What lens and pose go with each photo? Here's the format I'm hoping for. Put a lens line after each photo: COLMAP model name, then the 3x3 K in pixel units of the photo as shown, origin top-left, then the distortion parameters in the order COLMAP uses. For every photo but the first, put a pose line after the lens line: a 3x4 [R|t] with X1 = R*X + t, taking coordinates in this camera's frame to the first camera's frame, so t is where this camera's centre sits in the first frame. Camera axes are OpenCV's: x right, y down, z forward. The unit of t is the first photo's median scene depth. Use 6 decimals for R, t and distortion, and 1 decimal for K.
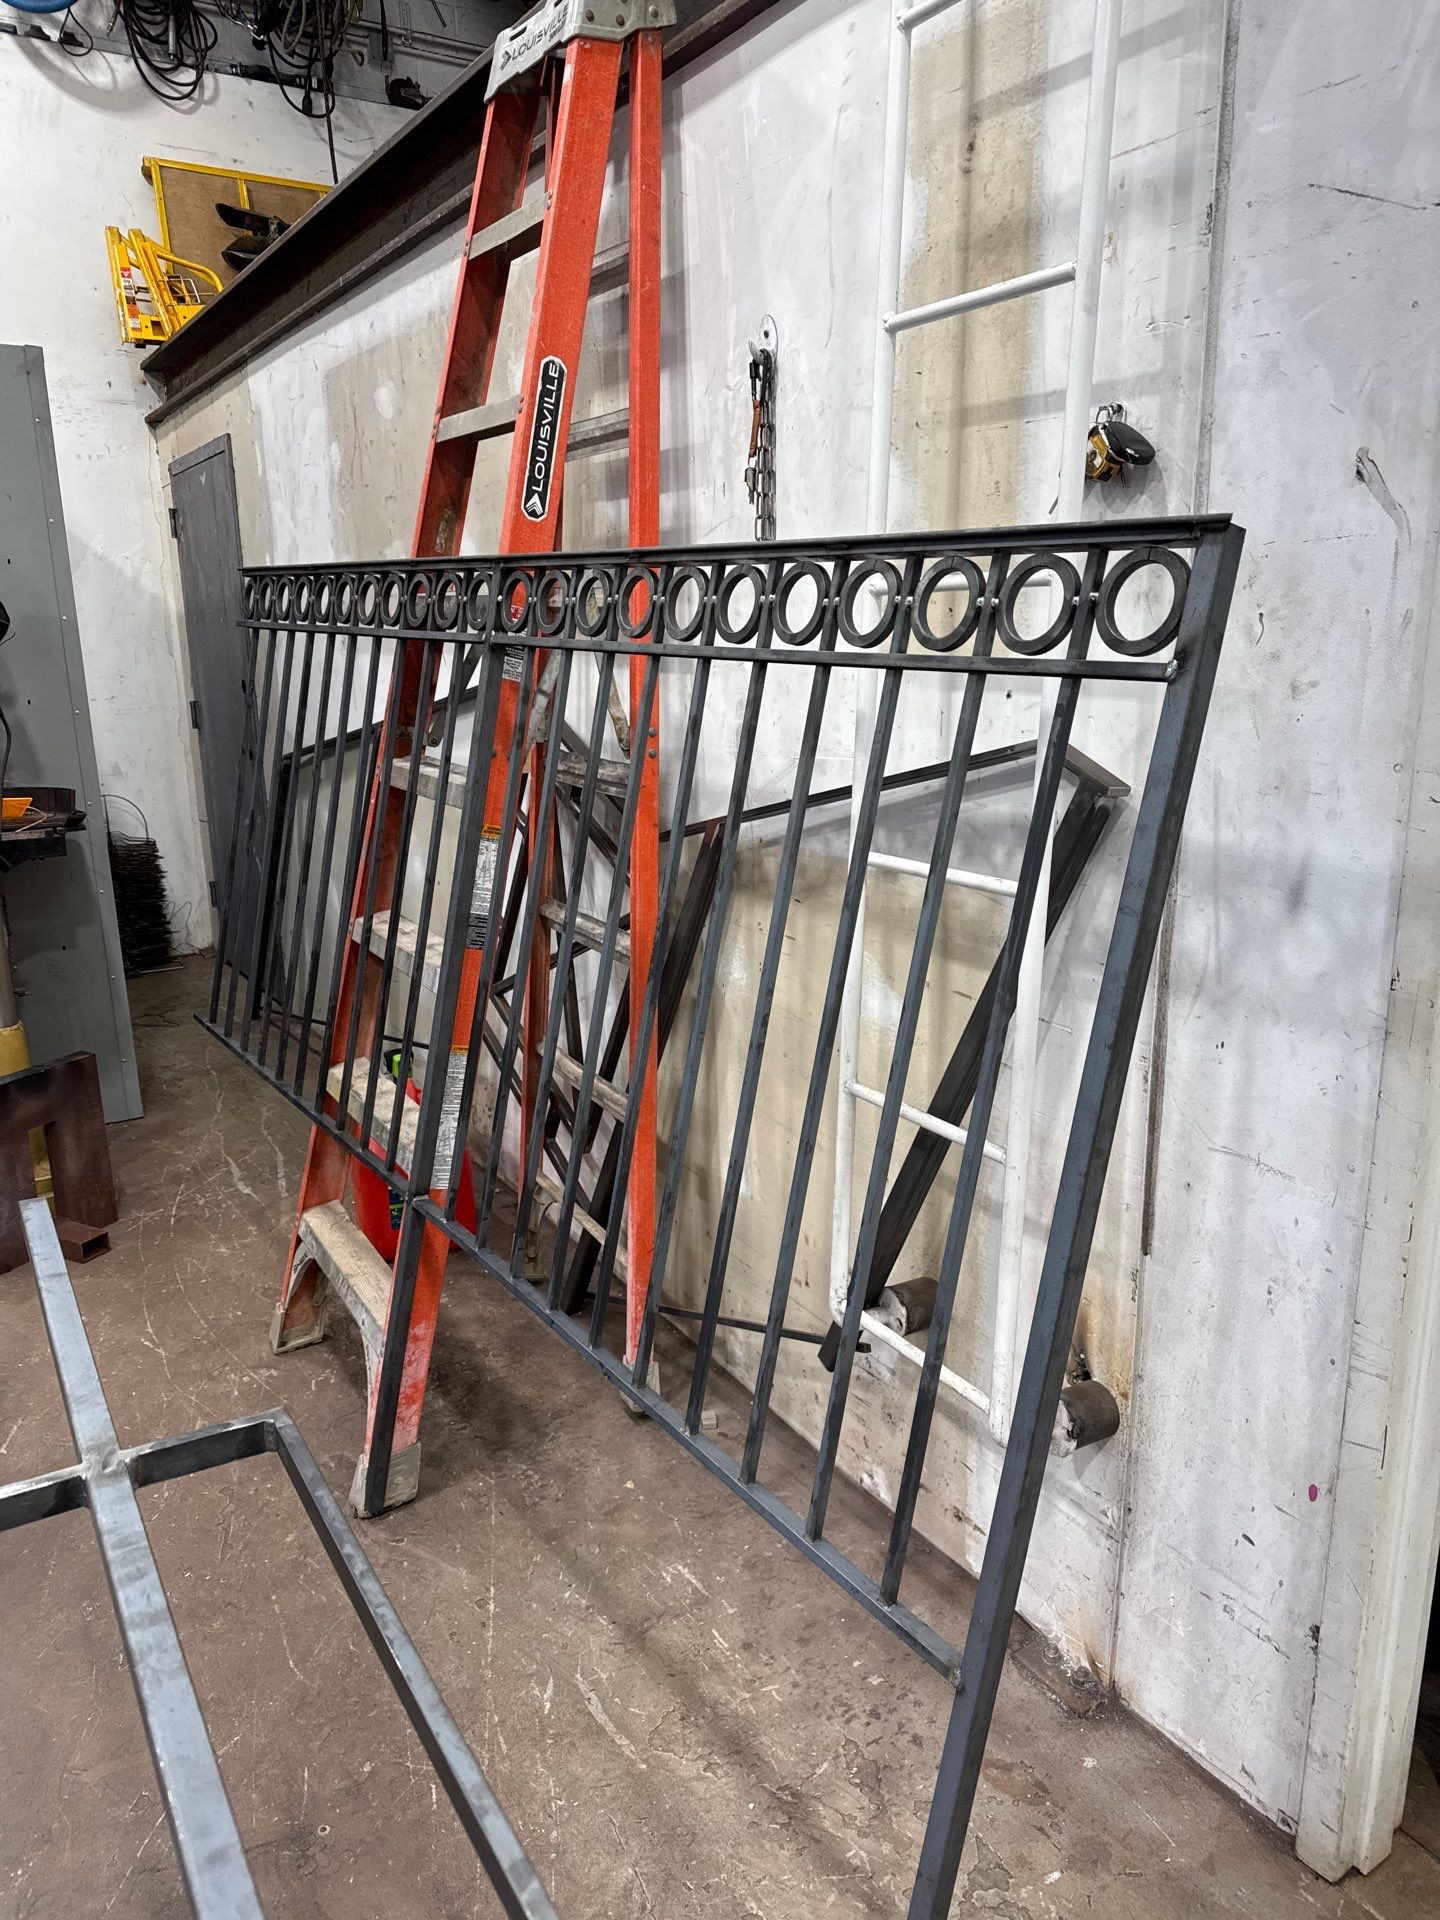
lens RADIAL K [[1376.5, 0, 720.0], [0, 1376.5, 960.0], [0, 0, 1]] dist [-0.001697, -0.001552]
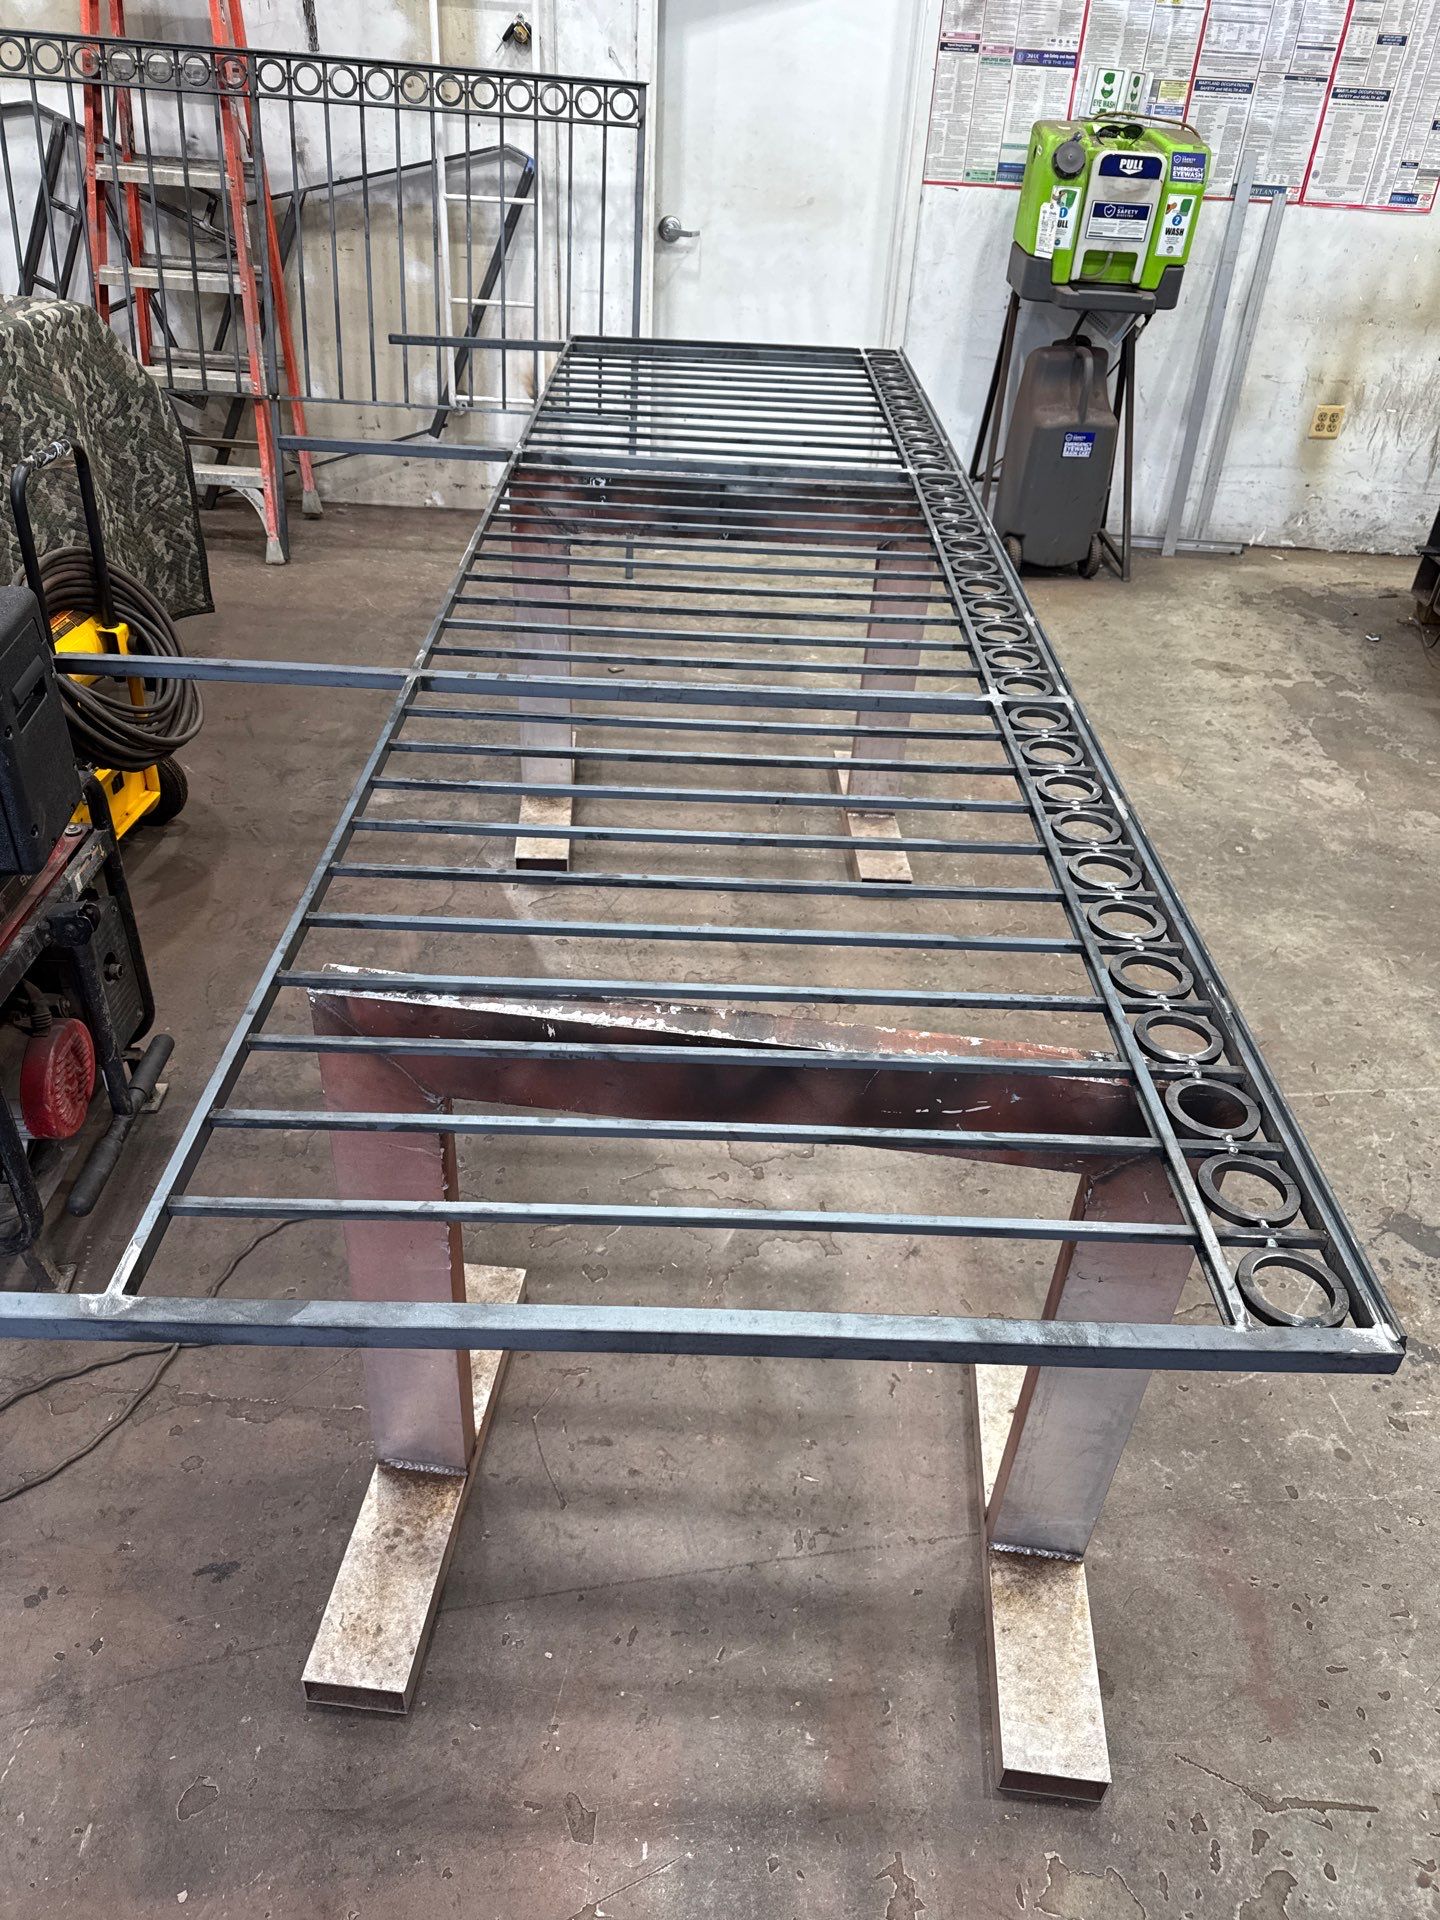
lens RADIAL K [[1376.5, 0, 720.0], [0, 1376.5, 960.0], [0, 0, 1]] dist [-0.001697, -0.001552]
pose [[0.509381, -0.463738, 0.724899, -2.084577], [0.157373, 0.878369, 0.451332, 0.093318], [-0.846029, -0.115821, 0.520405, -0.923162]]
